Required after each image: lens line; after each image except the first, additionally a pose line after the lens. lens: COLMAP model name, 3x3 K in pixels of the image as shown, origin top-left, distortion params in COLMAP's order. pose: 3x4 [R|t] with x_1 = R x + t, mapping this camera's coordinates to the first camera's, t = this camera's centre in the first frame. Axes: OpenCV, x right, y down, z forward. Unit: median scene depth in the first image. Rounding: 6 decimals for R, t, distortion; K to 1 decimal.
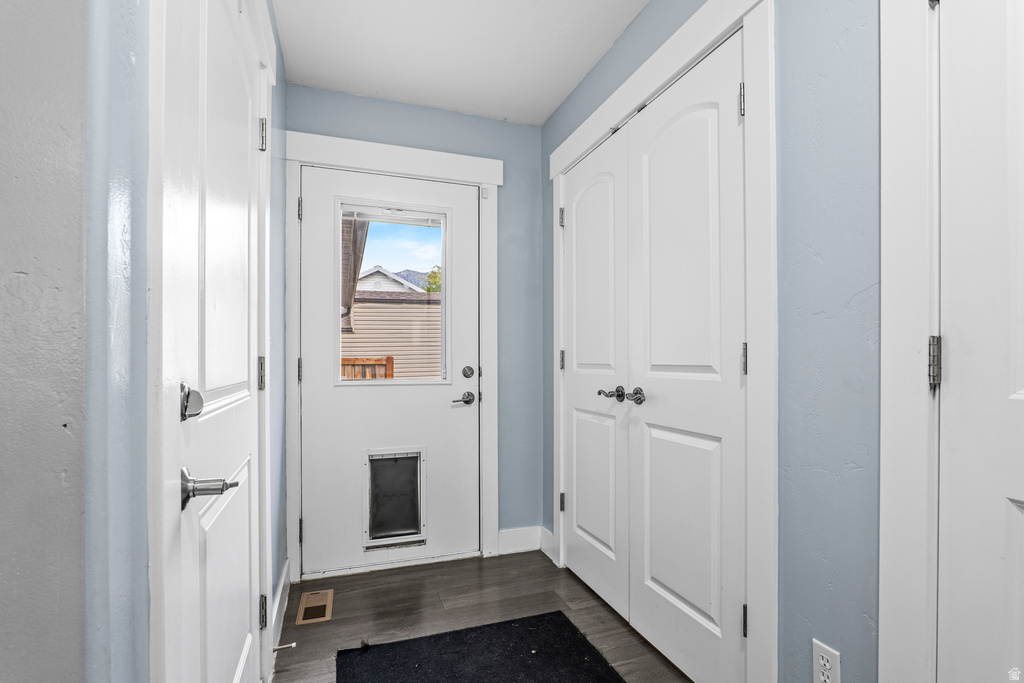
lens RADIAL K [[483.8, 0, 513.2], [0, 483.8, 354.3], [0, 0, 1]] dist [-0.013945, 0.001541]
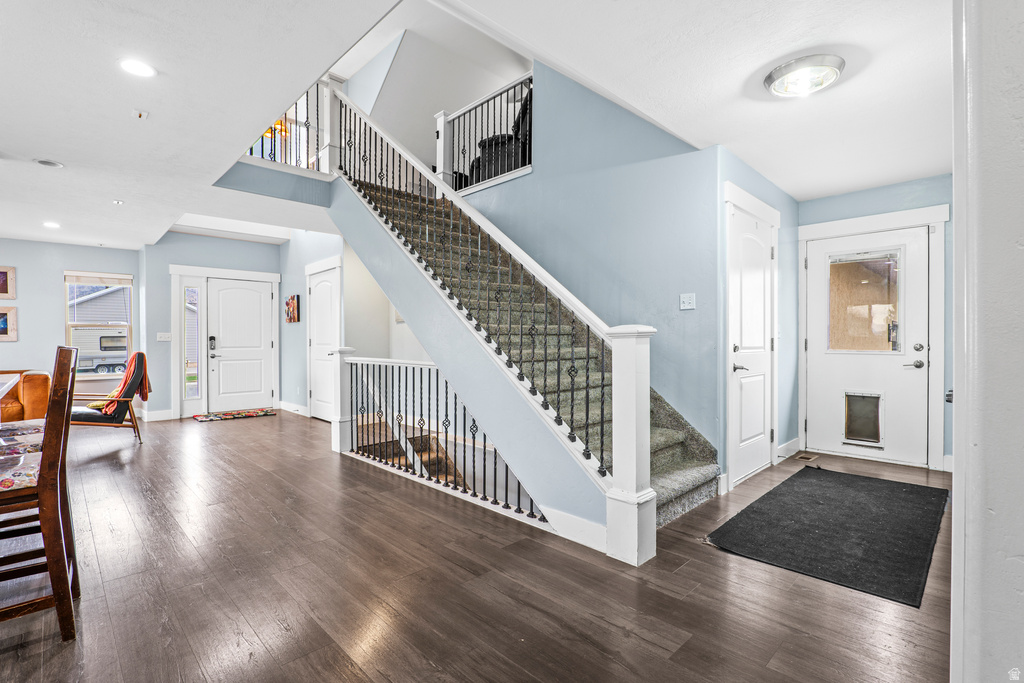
lens RADIAL K [[473.4, 0, 512.5], [0, 473.4, 345.2], [0, 0, 1]] dist [-0.028003, 0.009208]
pose [[0.411683, 0.007746, -0.911294, 0.779188], [0.007699, 0.999899, 0.011978, 0.001898], [0.911295, -0.011947, 0.411582, -0.851838]]
